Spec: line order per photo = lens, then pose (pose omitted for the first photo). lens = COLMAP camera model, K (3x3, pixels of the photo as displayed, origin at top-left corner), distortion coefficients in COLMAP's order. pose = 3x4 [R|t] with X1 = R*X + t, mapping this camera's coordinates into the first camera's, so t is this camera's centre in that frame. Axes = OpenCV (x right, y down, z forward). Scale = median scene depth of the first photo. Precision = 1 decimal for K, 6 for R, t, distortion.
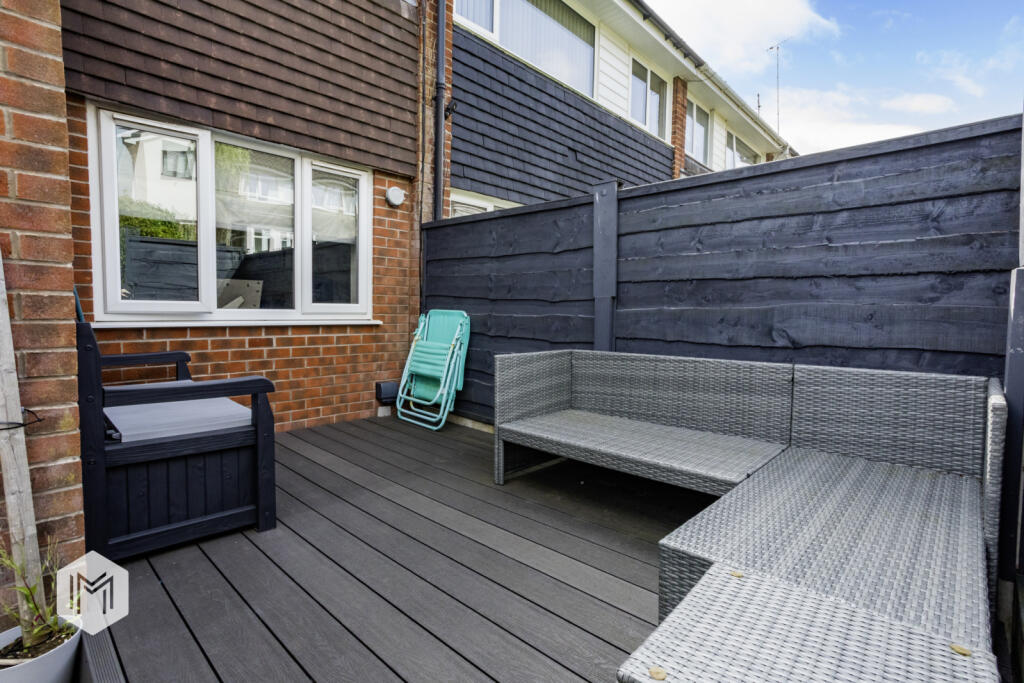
lens RADIAL K [[486.5, 0, 511.2], [0, 486.5, 336.5], [0, 0, 1]] dist [0.004391, 0.000600]
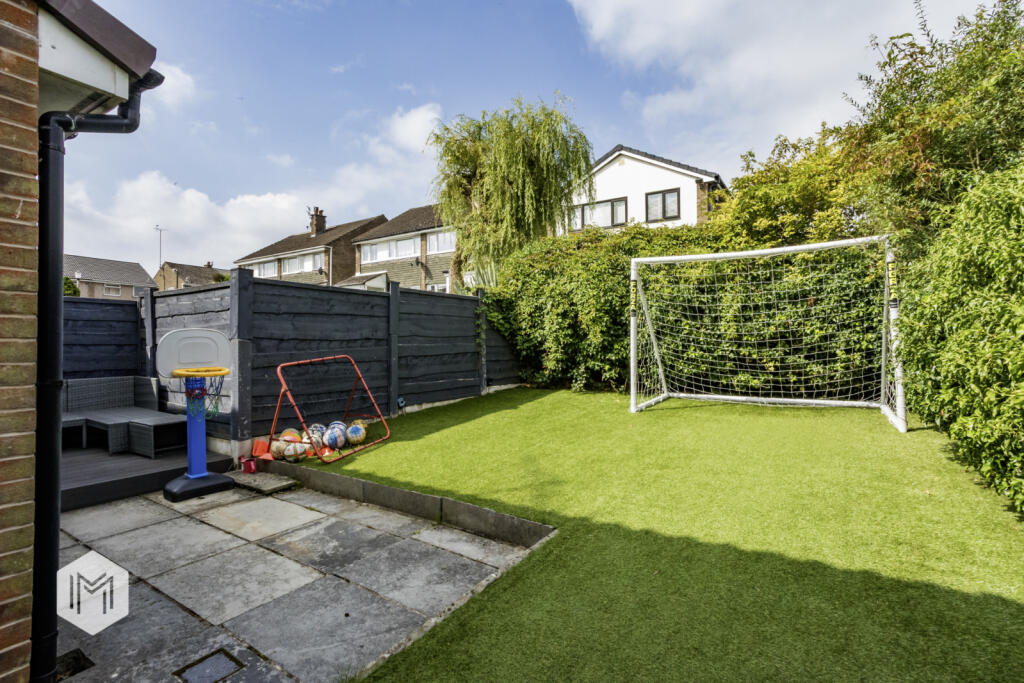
lens RADIAL K [[486.5, 0, 510.4], [0, 486.5, 343.6], [0, 0, 1]] dist [0.004391, 0.000600]
pose [[-0.173014, -0.013241, 0.984830, -1.202814], [0.048944, 0.998559, 0.022024, -0.037837], [-0.983702, 0.052012, -0.172117, -0.431965]]
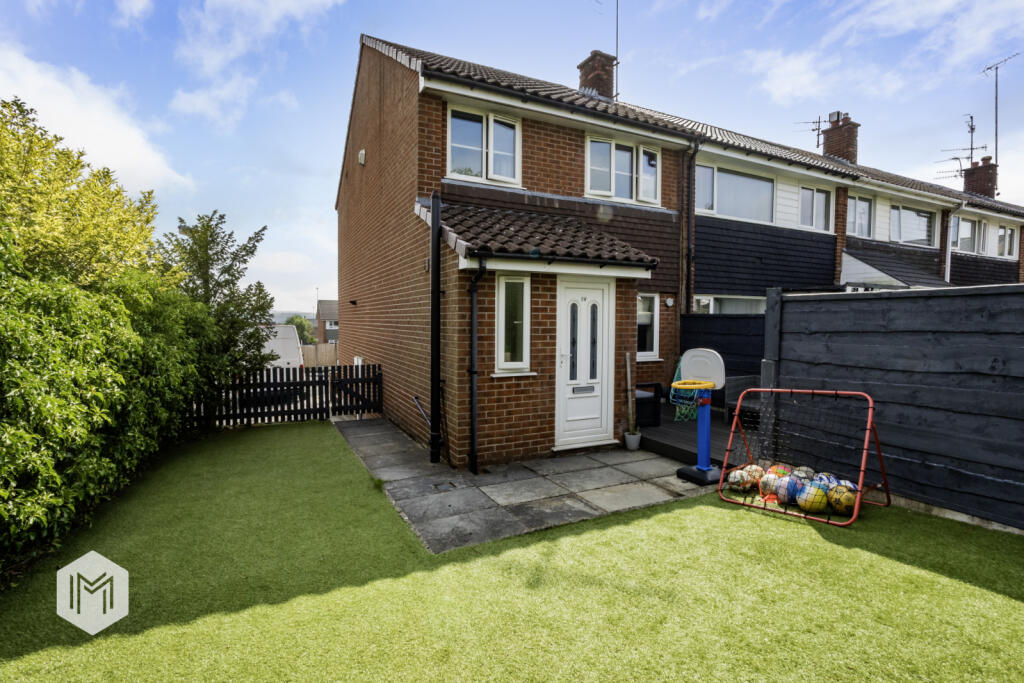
lens RADIAL K [[486.5, 0, 510.2], [0, 486.5, 346.4], [0, 0, 1]] dist [0.004391, 0.000600]
pose [[0.940486, 0.004199, -0.339807, -0.160742], [-0.004636, 0.999989, -0.000474, -0.082067], [0.339802, 0.002021, 0.940495, -1.283276]]
